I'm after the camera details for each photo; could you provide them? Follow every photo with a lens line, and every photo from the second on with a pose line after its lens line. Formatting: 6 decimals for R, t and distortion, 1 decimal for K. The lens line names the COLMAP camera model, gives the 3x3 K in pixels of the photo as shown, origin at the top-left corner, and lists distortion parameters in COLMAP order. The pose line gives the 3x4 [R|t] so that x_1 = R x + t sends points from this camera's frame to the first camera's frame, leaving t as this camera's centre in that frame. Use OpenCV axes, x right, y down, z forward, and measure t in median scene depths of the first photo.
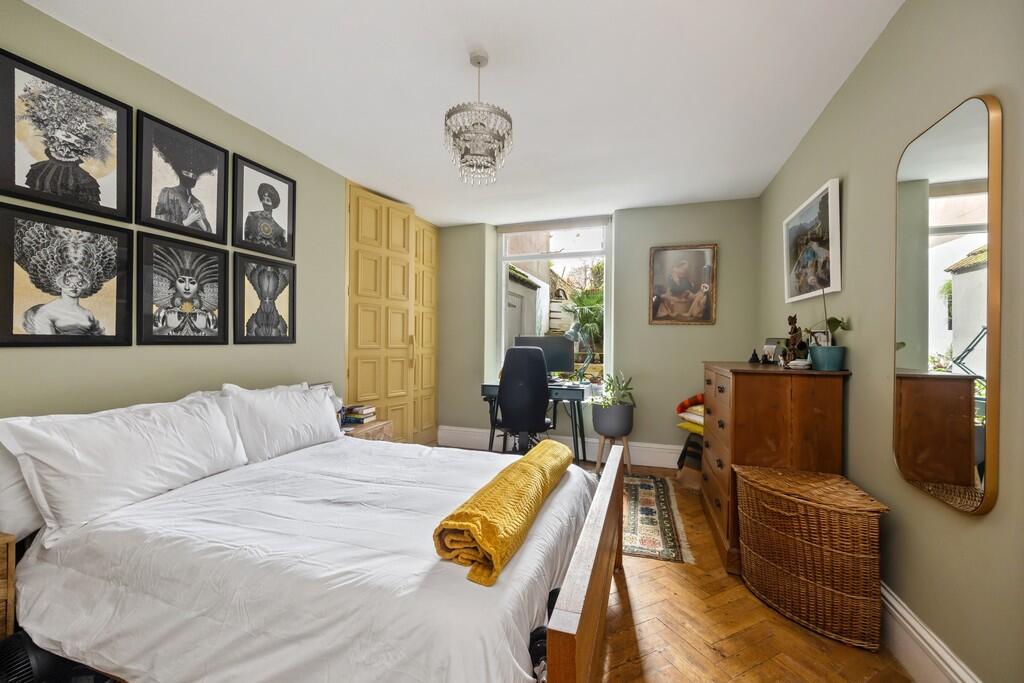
lens RADIAL K [[410.8, 0, 511.8], [0, 410.8, 341.7], [0, 0, 1]] dist [-0.001929, -0.000577]
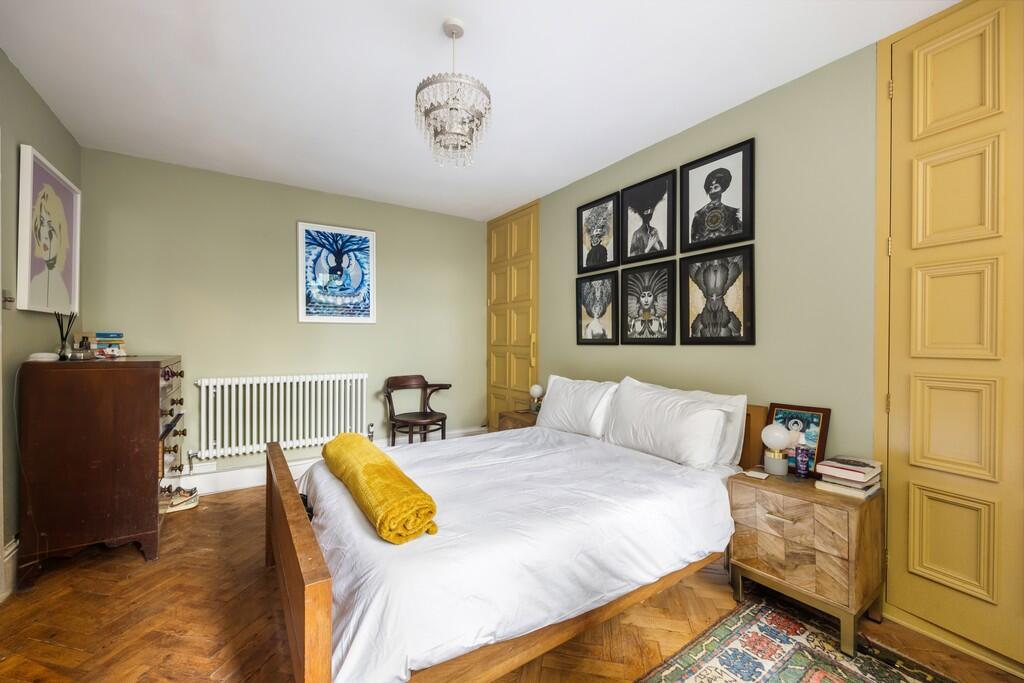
lens RADIAL K [[410.8, 0, 509.4], [0, 410.8, 340.9], [0, 0, 1]] dist [-0.001929, -0.000577]
pose [[-0.612666, -0.006458, -0.790315, 0.469454], [-0.004783, 0.999979, -0.004463, 0.002923], [0.790327, 0.001046, -0.612684, 1.385647]]
